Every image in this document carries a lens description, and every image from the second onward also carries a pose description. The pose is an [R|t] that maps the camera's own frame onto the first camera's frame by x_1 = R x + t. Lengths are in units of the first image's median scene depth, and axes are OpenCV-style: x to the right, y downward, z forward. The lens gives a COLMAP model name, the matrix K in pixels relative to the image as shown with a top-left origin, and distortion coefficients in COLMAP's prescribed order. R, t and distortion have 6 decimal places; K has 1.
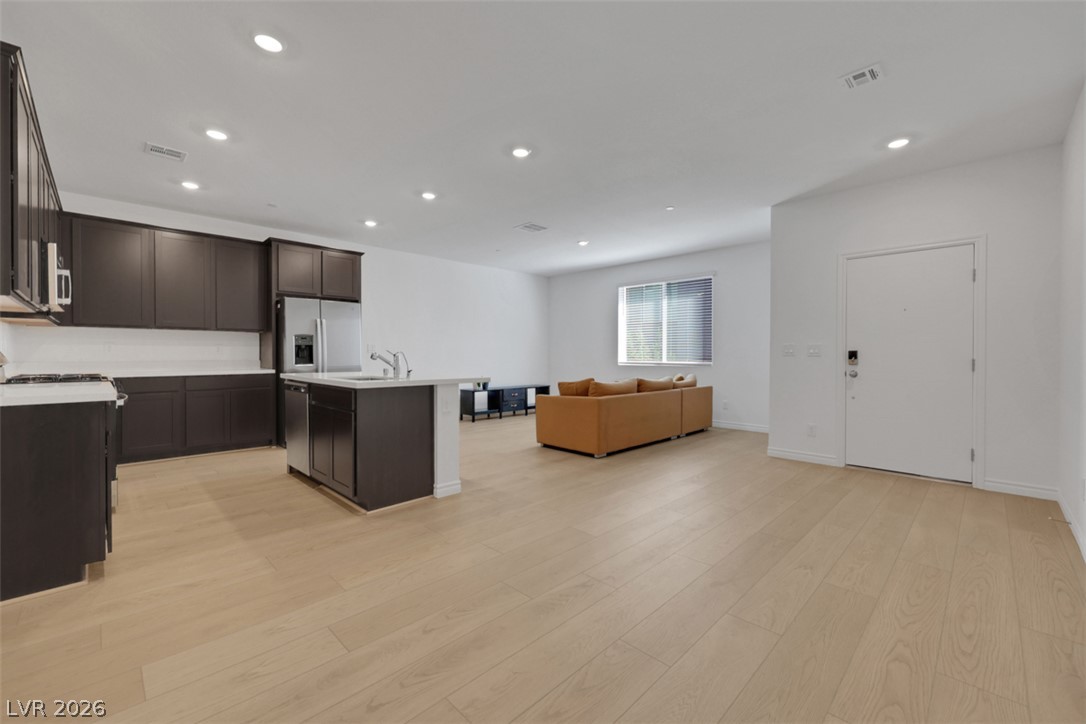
lens RADIAL K [[440.2, 0, 541.3], [0, 440.2, 353.2], [0, 0, 1]] dist [-0.001317, -0.000526]
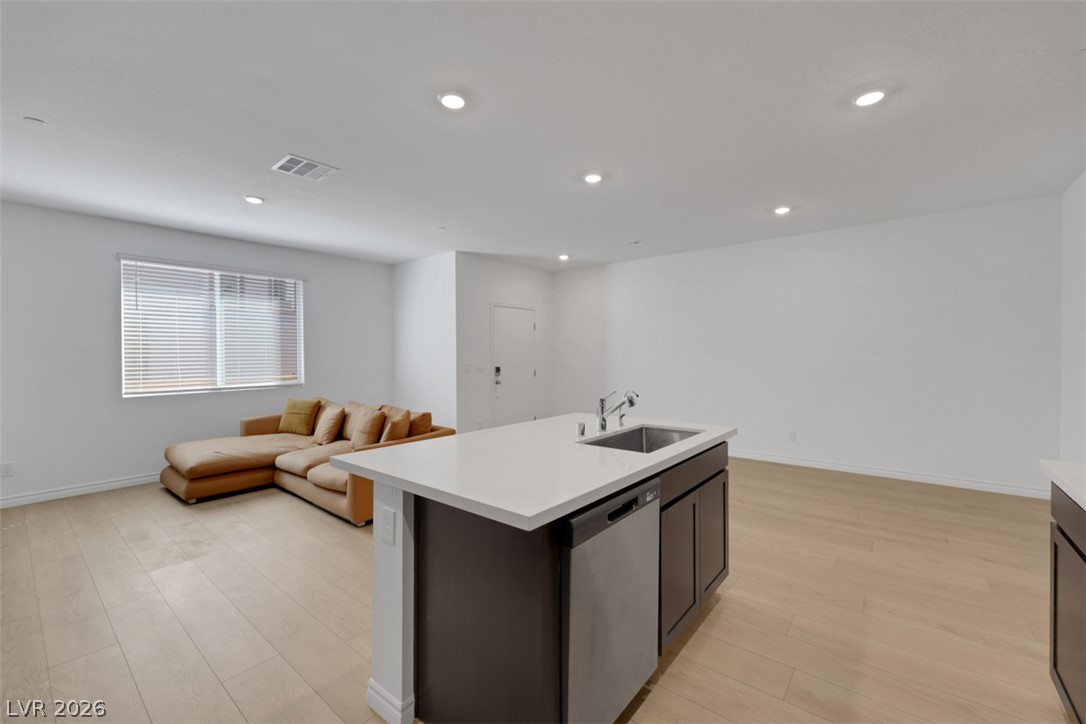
lens RADIAL K [[454.4, 0, 537.9], [0, 454.4, 355.7], [0, 0, 1]] dist [0.002510, 0.000218]
pose [[-0.090152, -0.008569, 0.995891, -0.687816], [0.003761, 0.999953, 0.008945, -0.045918], [-0.995921, 0.004551, -0.090116, 0.804610]]
